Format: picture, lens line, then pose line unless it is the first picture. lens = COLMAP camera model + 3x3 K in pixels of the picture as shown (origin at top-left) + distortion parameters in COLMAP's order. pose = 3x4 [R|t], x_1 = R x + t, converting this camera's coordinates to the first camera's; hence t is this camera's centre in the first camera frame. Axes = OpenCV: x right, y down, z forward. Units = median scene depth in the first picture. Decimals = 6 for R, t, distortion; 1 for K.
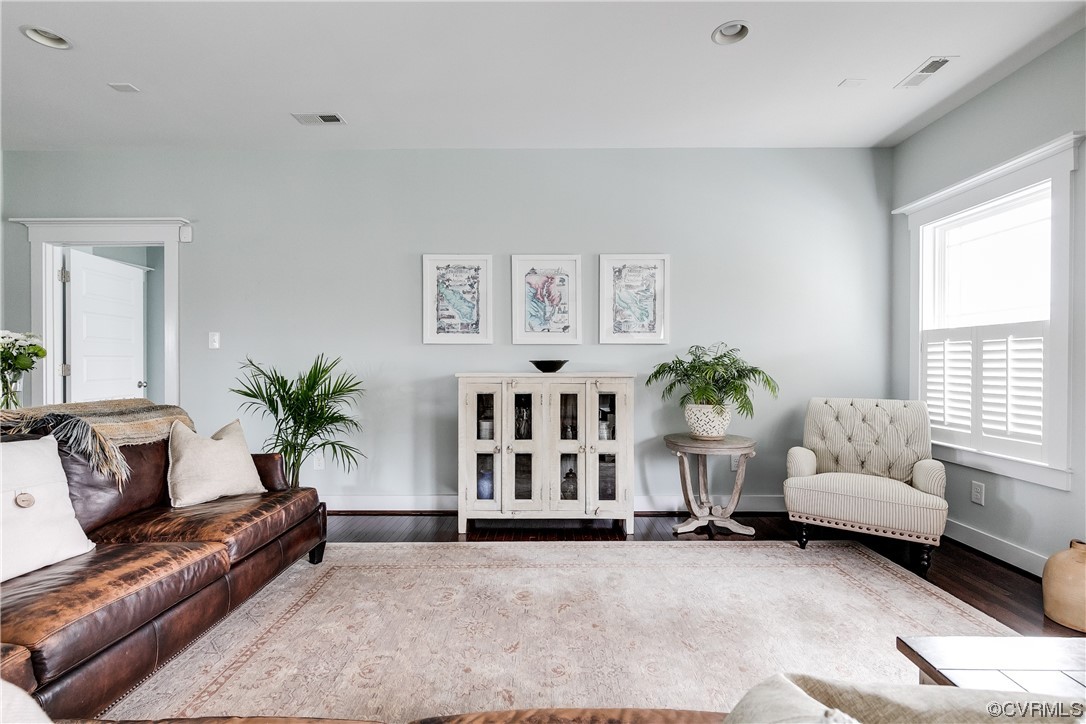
lens RADIAL K [[491.1, 0, 543.5], [0, 491.1, 361.7], [0, 0, 1]] dist [0.007618, -0.001600]
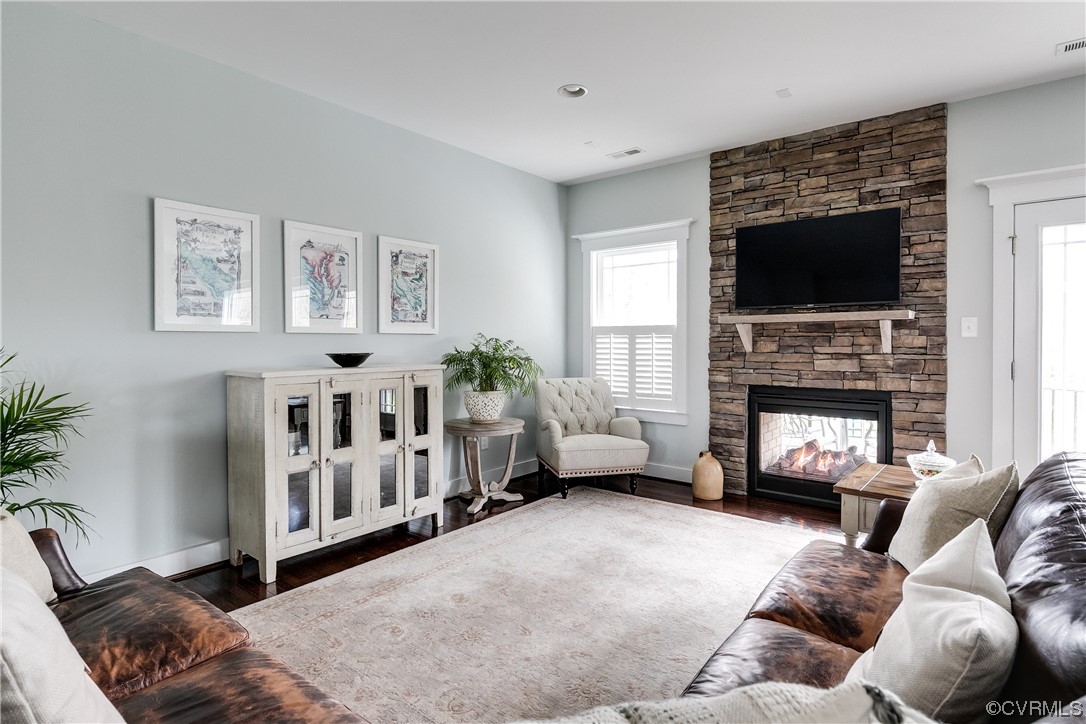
lens RADIAL K [[575.7, 0, 520.4], [0, 575.7, 341.3], [0, 0, 1]] dist [0.000540, 0.000165]
pose [[0.629161, -0.002900, 0.777270, -0.615300], [0.003848, 0.999992, 0.000616, -0.023950], [-0.777266, 0.002603, 0.629167, 0.138138]]
